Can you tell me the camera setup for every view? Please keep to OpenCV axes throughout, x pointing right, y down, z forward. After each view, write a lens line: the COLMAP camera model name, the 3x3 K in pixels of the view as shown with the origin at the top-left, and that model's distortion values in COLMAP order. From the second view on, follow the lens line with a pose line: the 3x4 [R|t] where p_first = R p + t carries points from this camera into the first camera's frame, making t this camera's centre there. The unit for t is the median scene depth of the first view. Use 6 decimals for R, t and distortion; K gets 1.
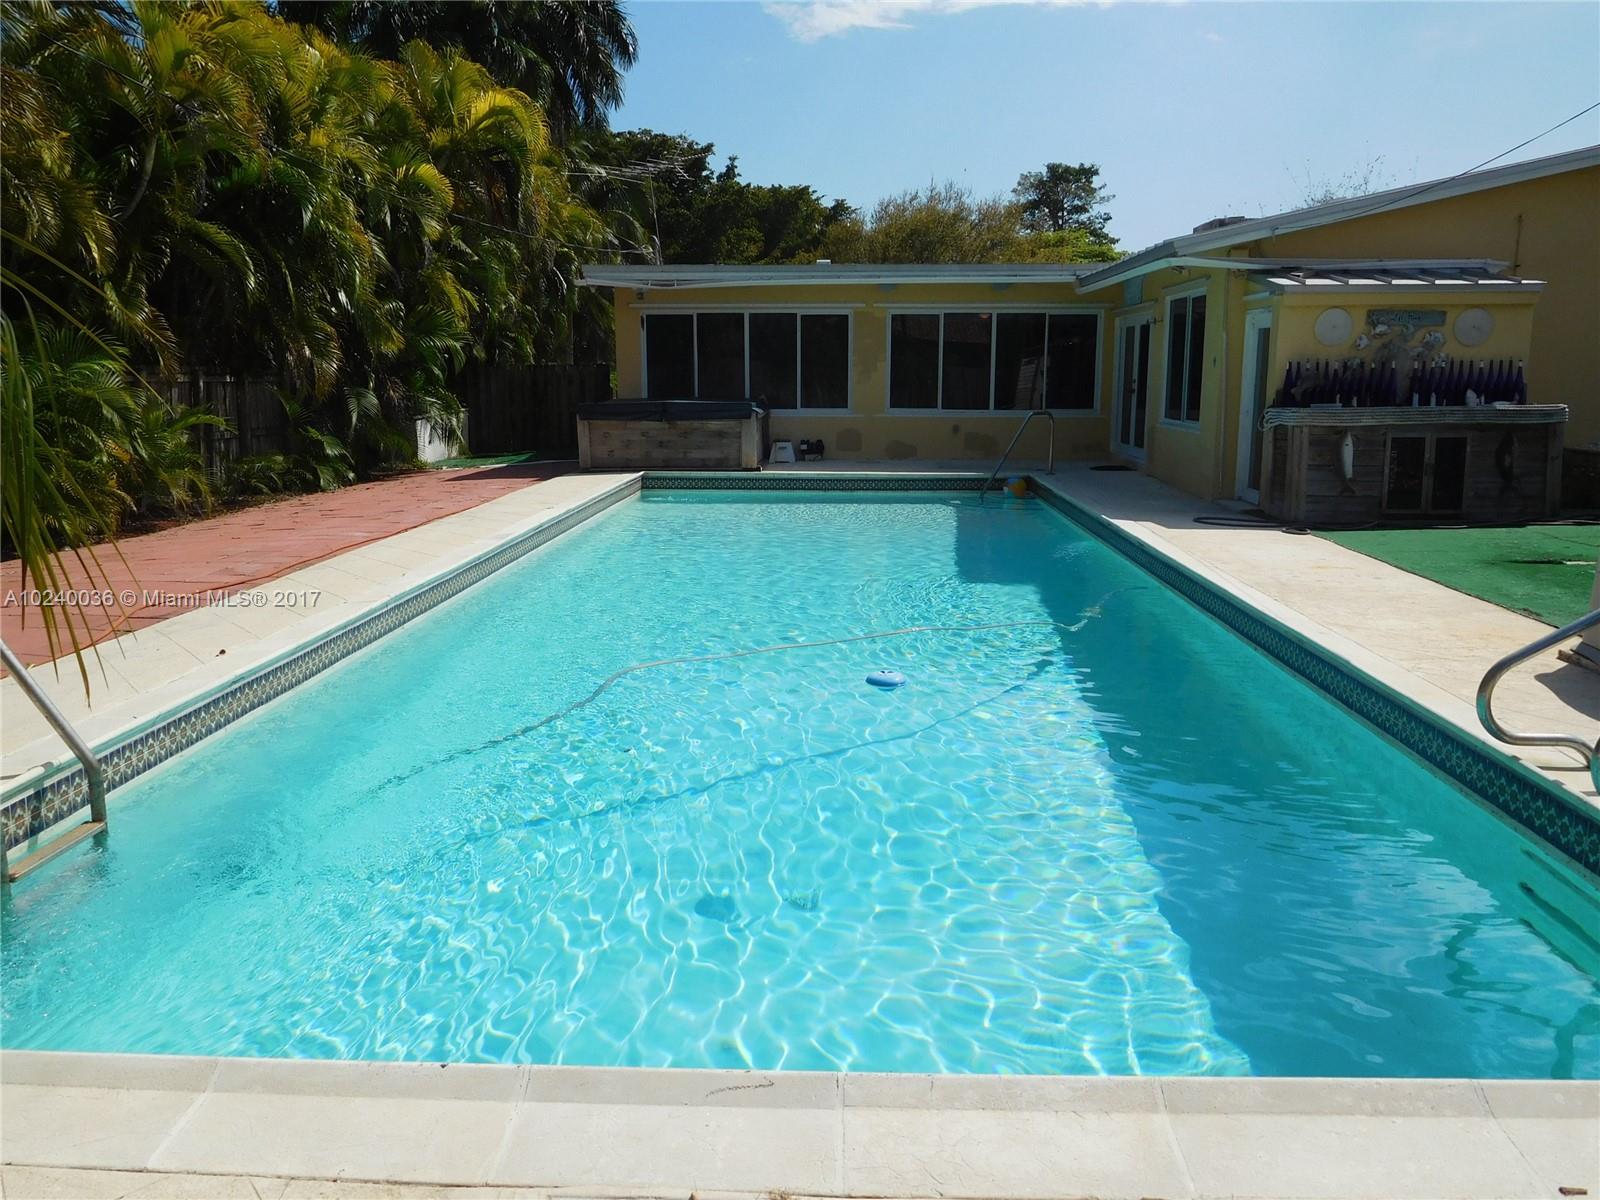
lens RADIAL K [[1182.3, 0, 797.0], [0, 1182.3, 597.6], [0, 0, 1]] dist [-0.033545, 0.001602]
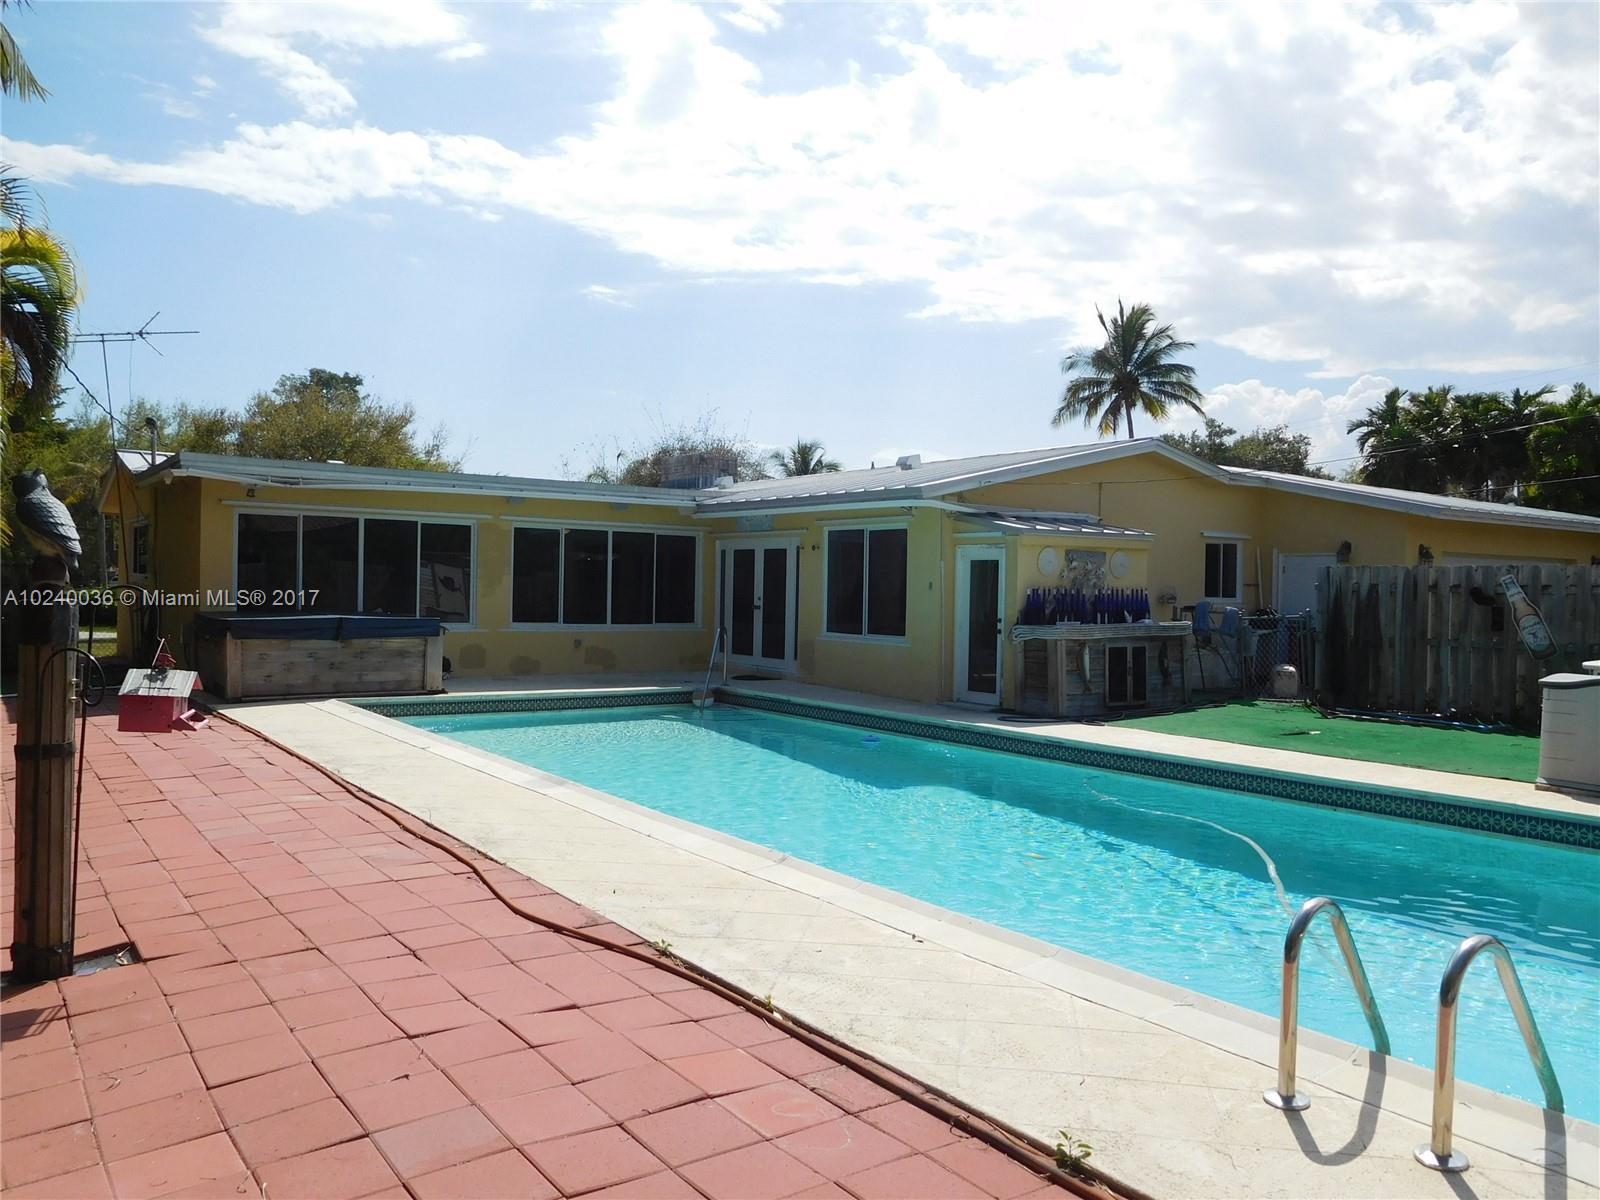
lens RADIAL K [[1182.3, 0, 797.0], [0, 1182.3, 597.6], [0, 0, 1]] dist [-0.033545, 0.001602]
pose [[0.783610, 0.010588, 0.621163, -0.380740], [0.096037, 0.985772, -0.137955, -0.029321], [-0.613786, 0.167757, 0.771443, 0.129173]]
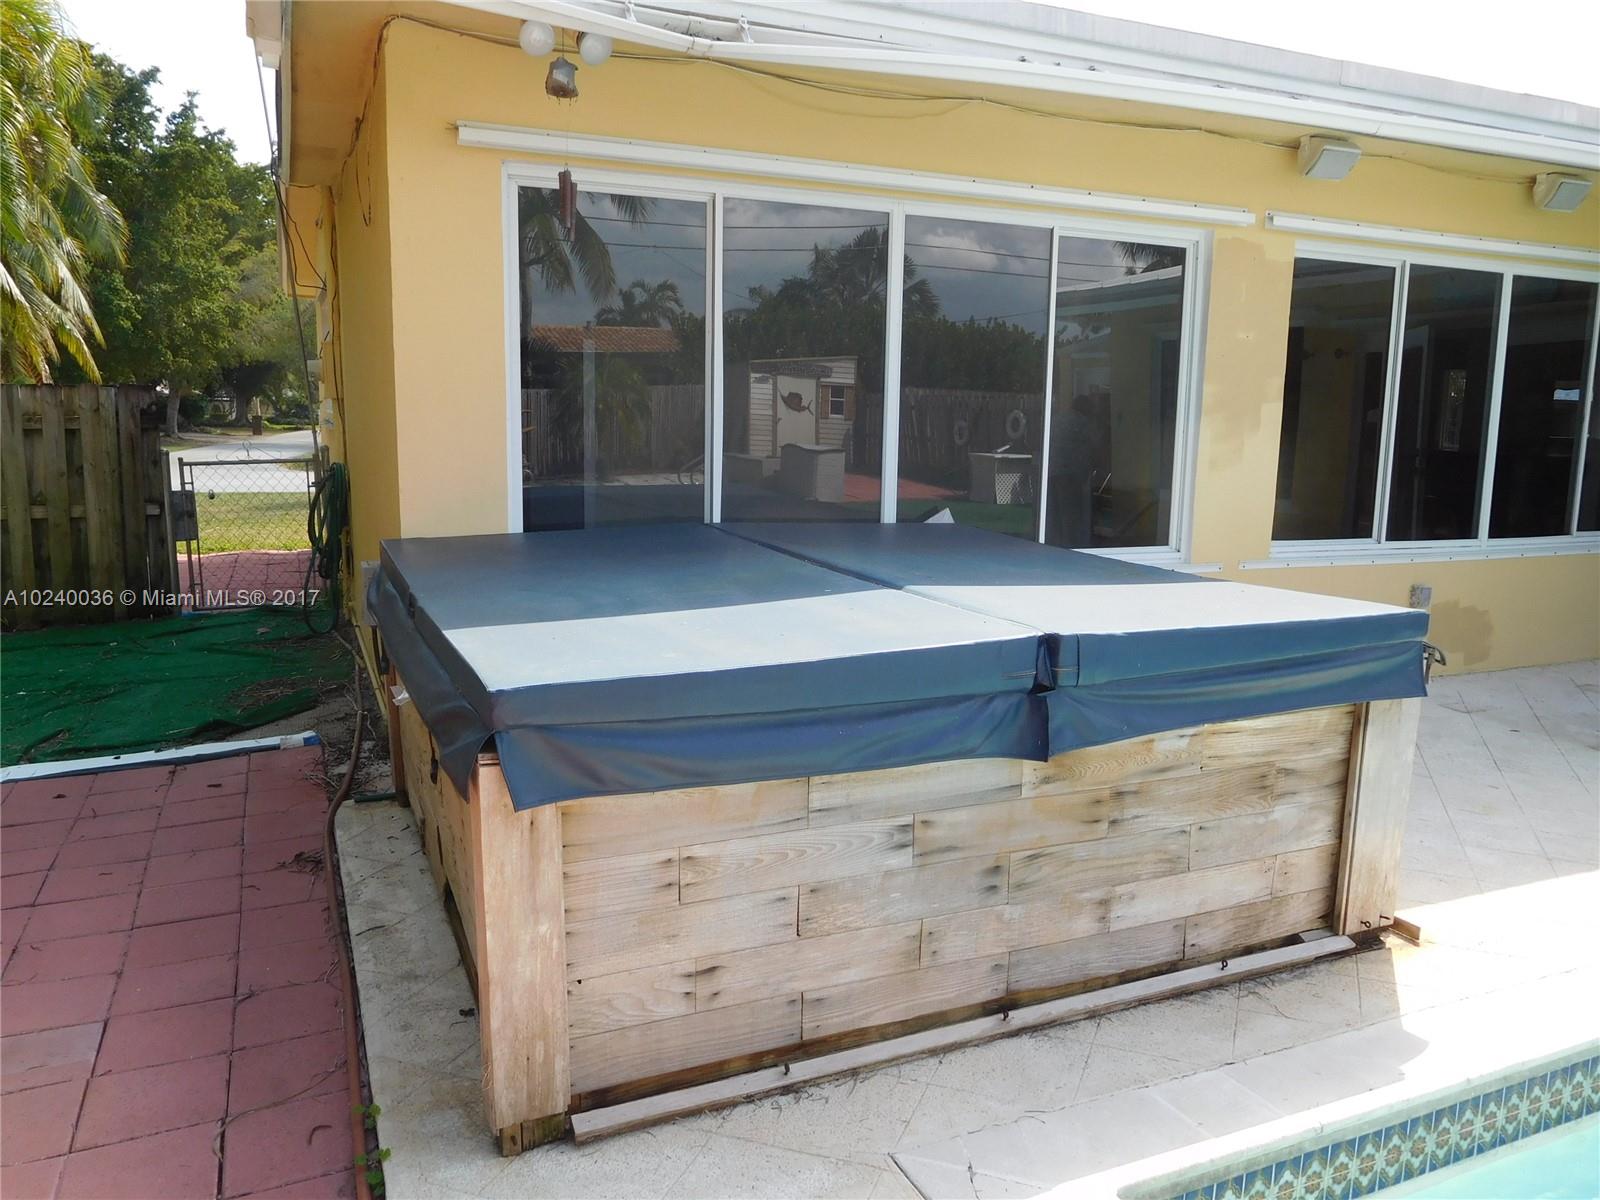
lens RADIAL K [[1189.2, 0, 805.1], [0, 1189.2, 603.8], [0, 0, 1]] dist [-0.070138, 0.062168]
pose [[0.896404, -0.055751, 0.439717, -0.211018], [0.060641, 0.998155, 0.002931, -0.171493], [-0.439070, 0.024038, 0.898131, 0.860922]]
